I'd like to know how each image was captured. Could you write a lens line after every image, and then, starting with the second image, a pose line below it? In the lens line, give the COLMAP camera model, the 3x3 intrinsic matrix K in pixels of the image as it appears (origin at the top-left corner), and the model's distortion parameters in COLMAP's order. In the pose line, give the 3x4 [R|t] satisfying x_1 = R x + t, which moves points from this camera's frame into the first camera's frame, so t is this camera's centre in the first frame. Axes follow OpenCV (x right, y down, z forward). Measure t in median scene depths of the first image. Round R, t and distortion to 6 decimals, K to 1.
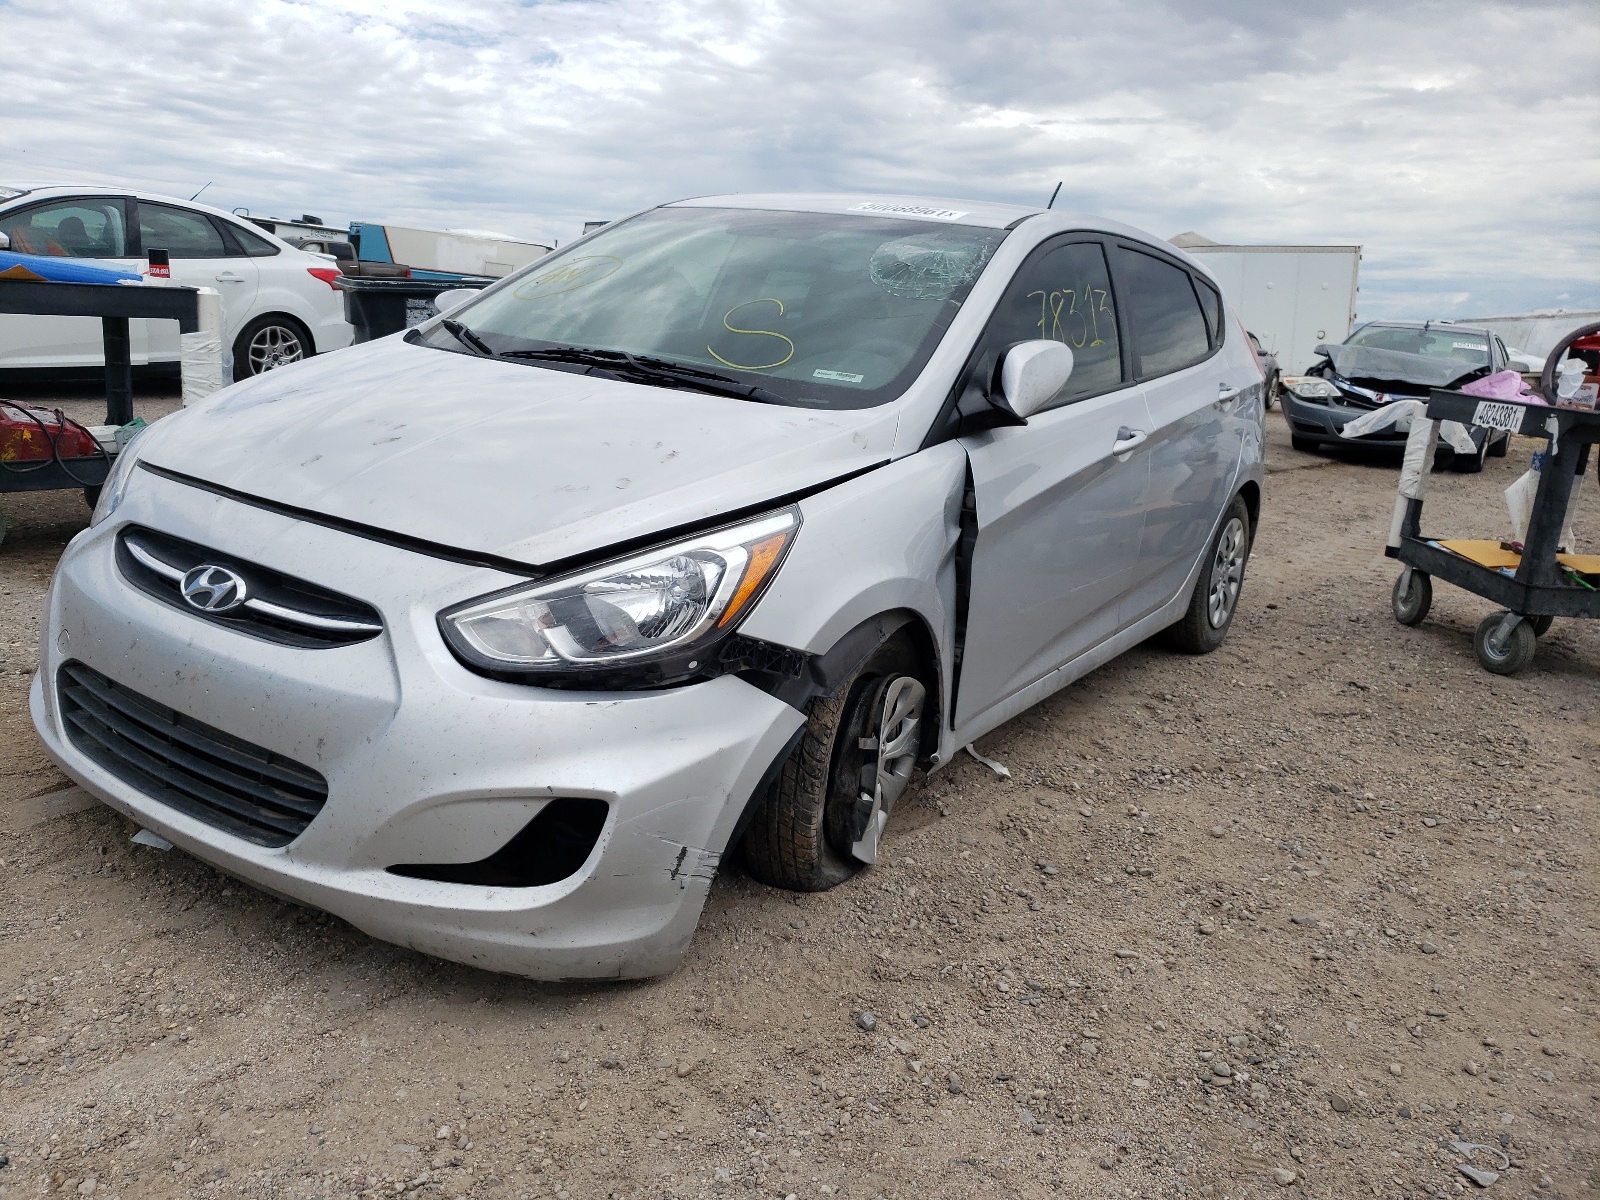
lens RADIAL K [[1202.9, 0, 800.0], [0, 1202.9, 600.0], [0, 0, 1]] dist [0.193350, -0.000573]
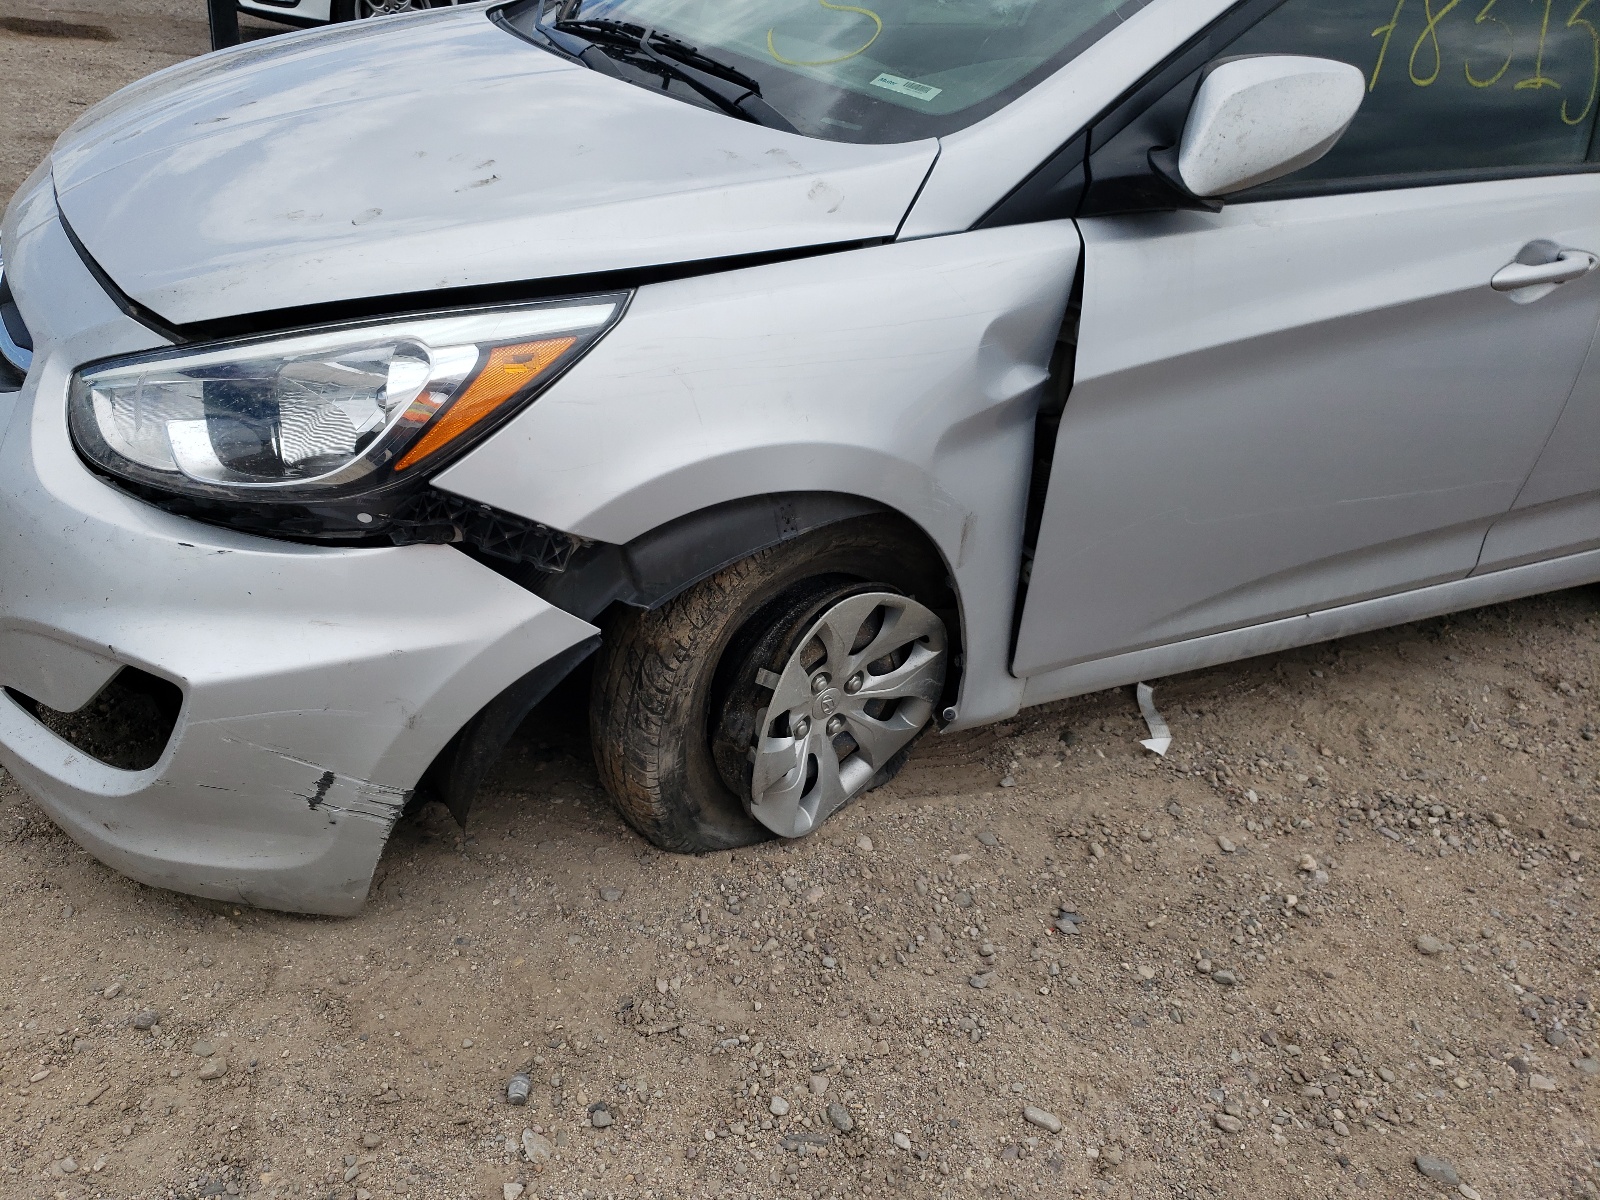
lens RADIAL K [[1175.2, 0, 800.0], [0, 1175.2, 600.0], [0, 0, 1]] dist [0.044196, 0.004321]
pose [[0.877005, 0.250500, -0.410015, 0.323292], [-0.163620, 0.958041, 0.235343, -0.076627], [0.451765, -0.139311, 0.881193, 0.447623]]
